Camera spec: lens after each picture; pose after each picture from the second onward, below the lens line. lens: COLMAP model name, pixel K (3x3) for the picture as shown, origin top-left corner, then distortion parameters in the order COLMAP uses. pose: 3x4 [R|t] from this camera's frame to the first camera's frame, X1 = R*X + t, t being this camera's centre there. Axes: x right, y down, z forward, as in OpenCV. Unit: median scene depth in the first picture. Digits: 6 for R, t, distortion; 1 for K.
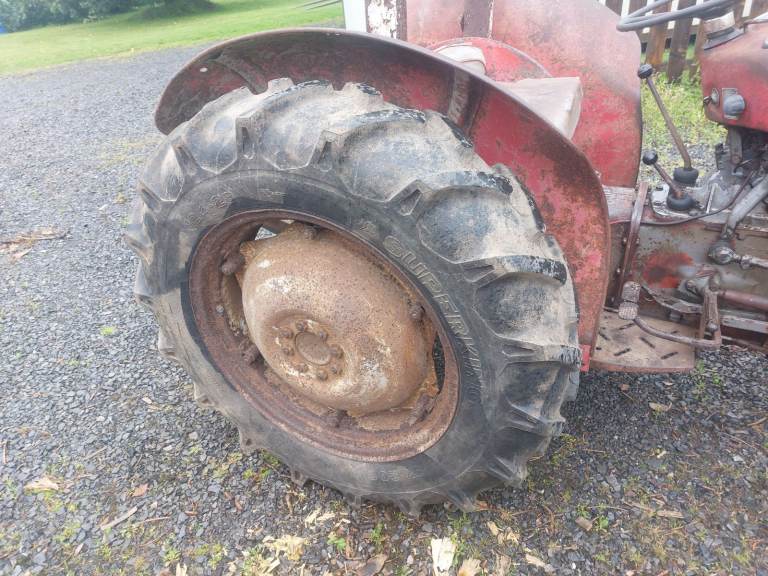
lens RADIAL K [[548.9, 0, 406.0], [0, 548.9, 286.4], [0, 0, 1]] dist [0.070700, -0.065446]
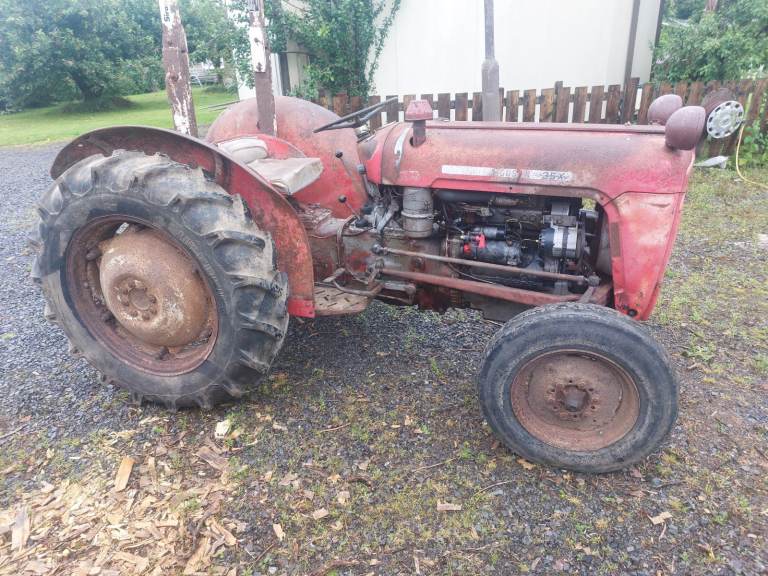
lens RADIAL K [[548.9, 0, 406.4], [0, 548.9, 288.5], [0, 0, 1]] dist [0.070700, -0.065446]
pose [[0.991663, -0.011489, 0.128342, 0.424560], [0.031115, 0.987894, -0.151979, 0.359246], [-0.125043, 0.154706, 0.980016, -0.795512]]
